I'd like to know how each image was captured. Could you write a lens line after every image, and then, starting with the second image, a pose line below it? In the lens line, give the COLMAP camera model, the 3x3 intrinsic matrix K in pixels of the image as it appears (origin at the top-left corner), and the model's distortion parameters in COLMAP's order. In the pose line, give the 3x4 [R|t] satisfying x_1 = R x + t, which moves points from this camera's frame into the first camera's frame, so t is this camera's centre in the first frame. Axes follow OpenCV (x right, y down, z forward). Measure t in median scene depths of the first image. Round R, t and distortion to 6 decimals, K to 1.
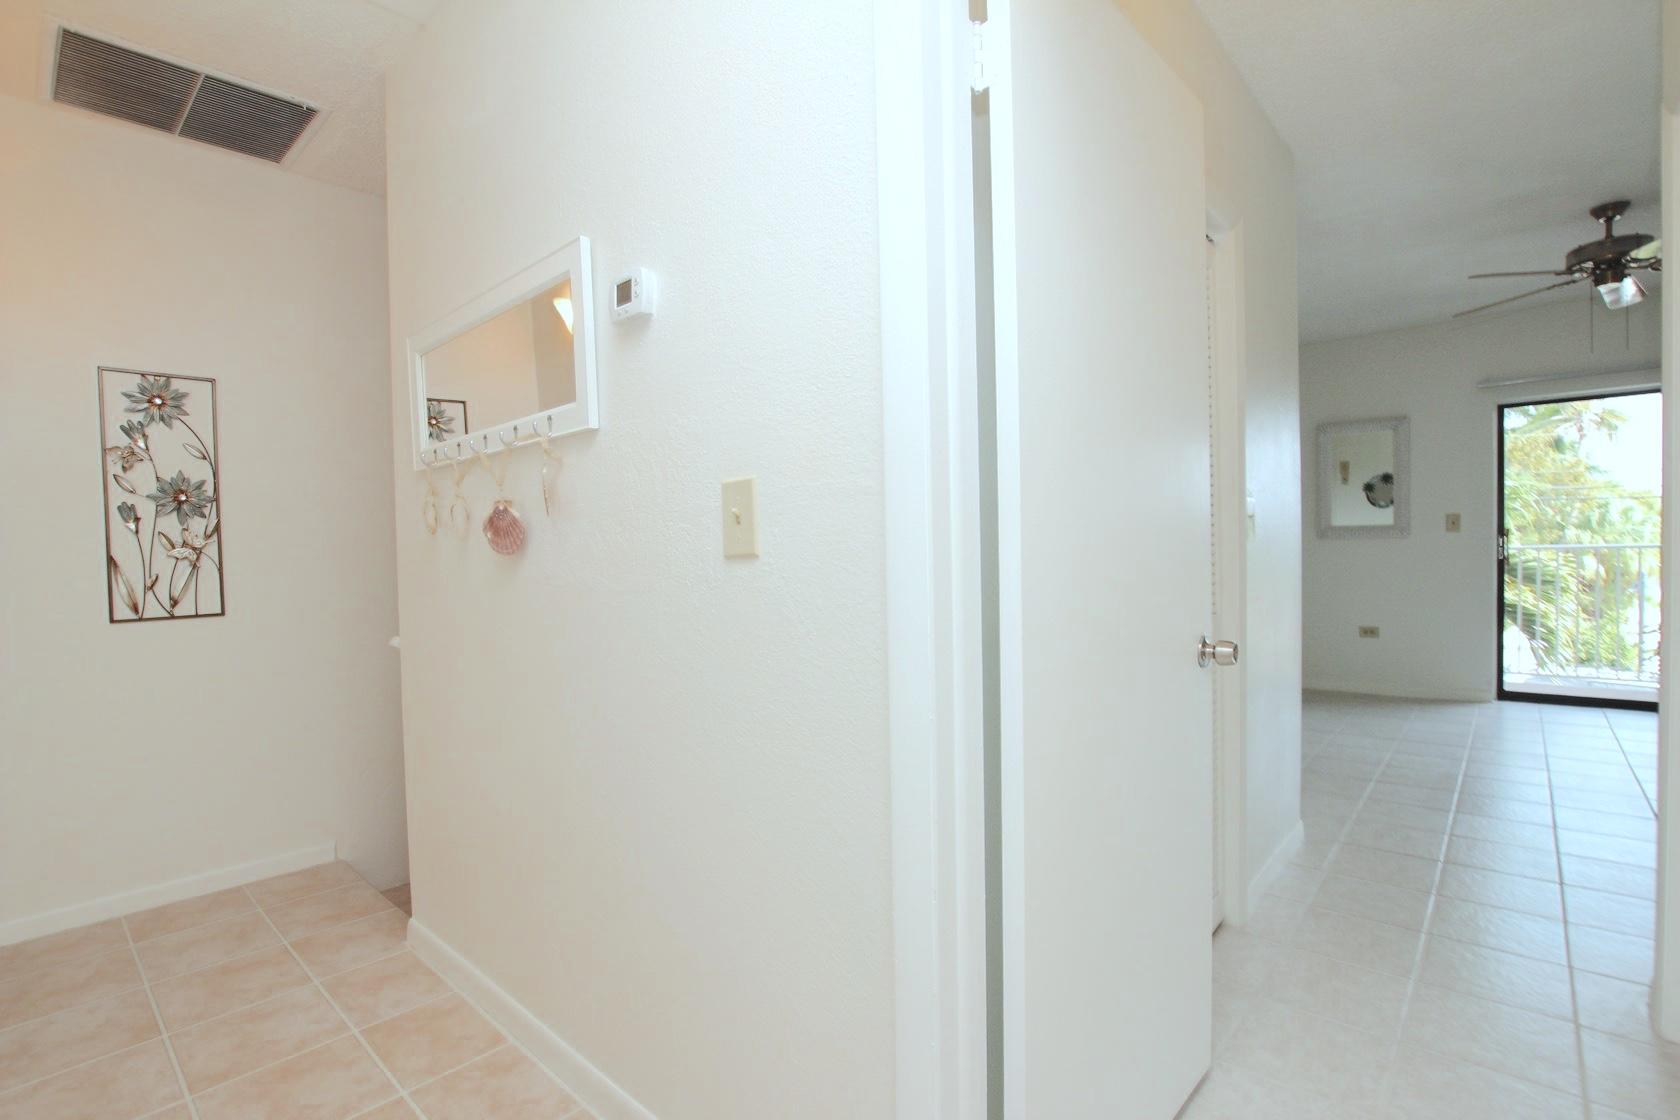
lens RADIAL K [[775.0, 0, 840.0], [0, 775.0, 560.0], [0, 0, 1]] dist [-0.017631, -0.017880]
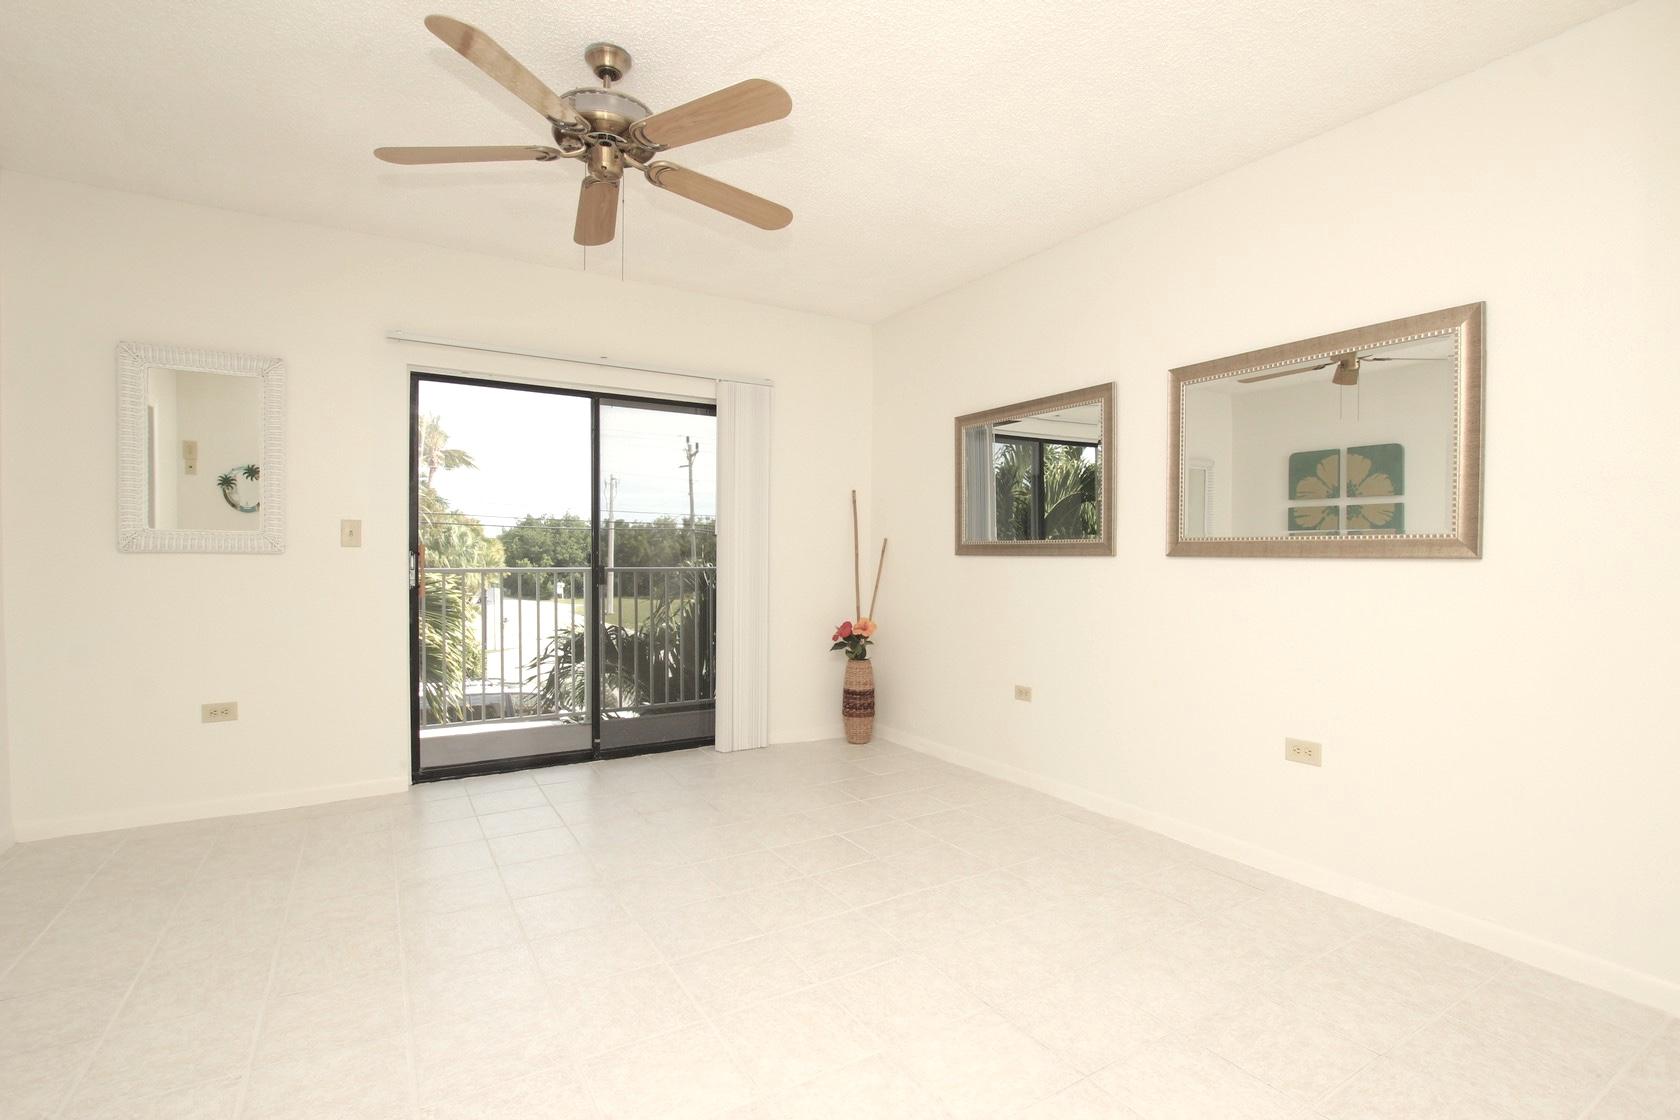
lens RADIAL K [[775.0, 0, 840.0], [0, 775.0, 560.0], [0, 0, 1]] dist [-0.017631, -0.017880]
pose [[0.289202, 0.013156, 0.957178, 0.173166], [0.008099, 0.999836, -0.016189, -0.006203], [-0.957234, 0.012434, 0.289048, 0.239501]]
